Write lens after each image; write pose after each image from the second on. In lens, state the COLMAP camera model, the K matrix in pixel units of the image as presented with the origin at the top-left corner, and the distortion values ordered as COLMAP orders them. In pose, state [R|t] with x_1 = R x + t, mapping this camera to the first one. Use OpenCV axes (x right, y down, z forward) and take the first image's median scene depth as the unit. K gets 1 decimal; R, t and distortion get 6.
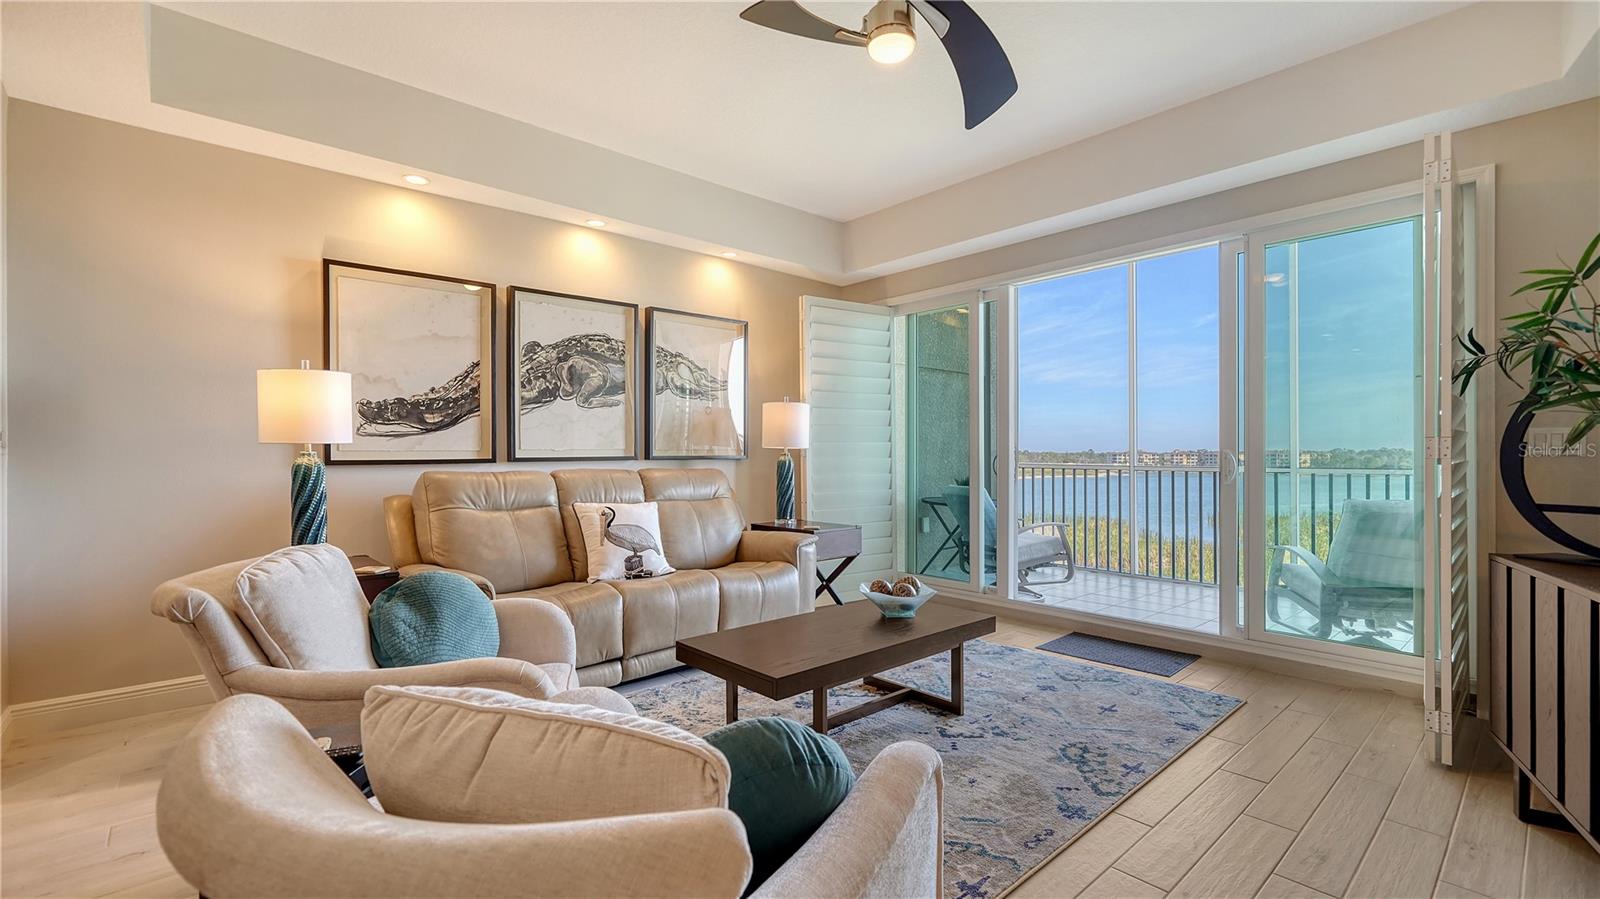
lens RADIAL K [[683.0, 0, 779.2], [0, 683.0, 464.0], [0, 0, 1]] dist [0.009262, 0.000135]
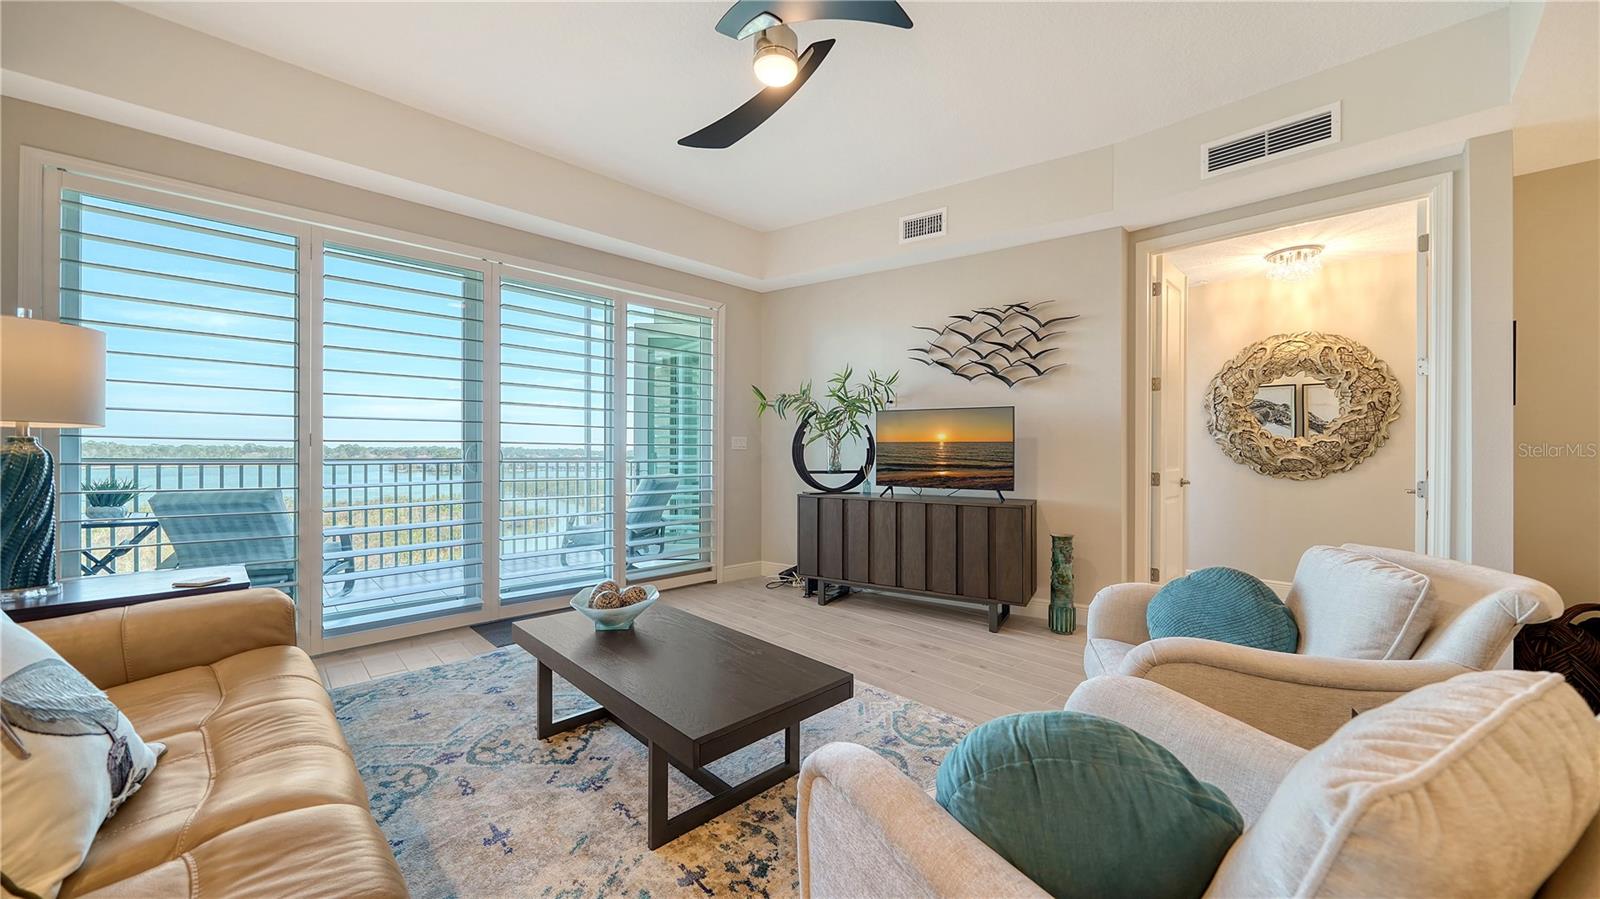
lens RADIAL K [[564.2, 0, 801.7], [0, 564.2, 460.5], [0, 0, 1]] dist [-0.002596, -0.000576]
pose [[-0.068098, -0.015817, 0.997553, -0.432325], [0.007729, 0.999836, 0.016380, -0.004320], [-0.997649, 0.008825, -0.067964, 0.604937]]
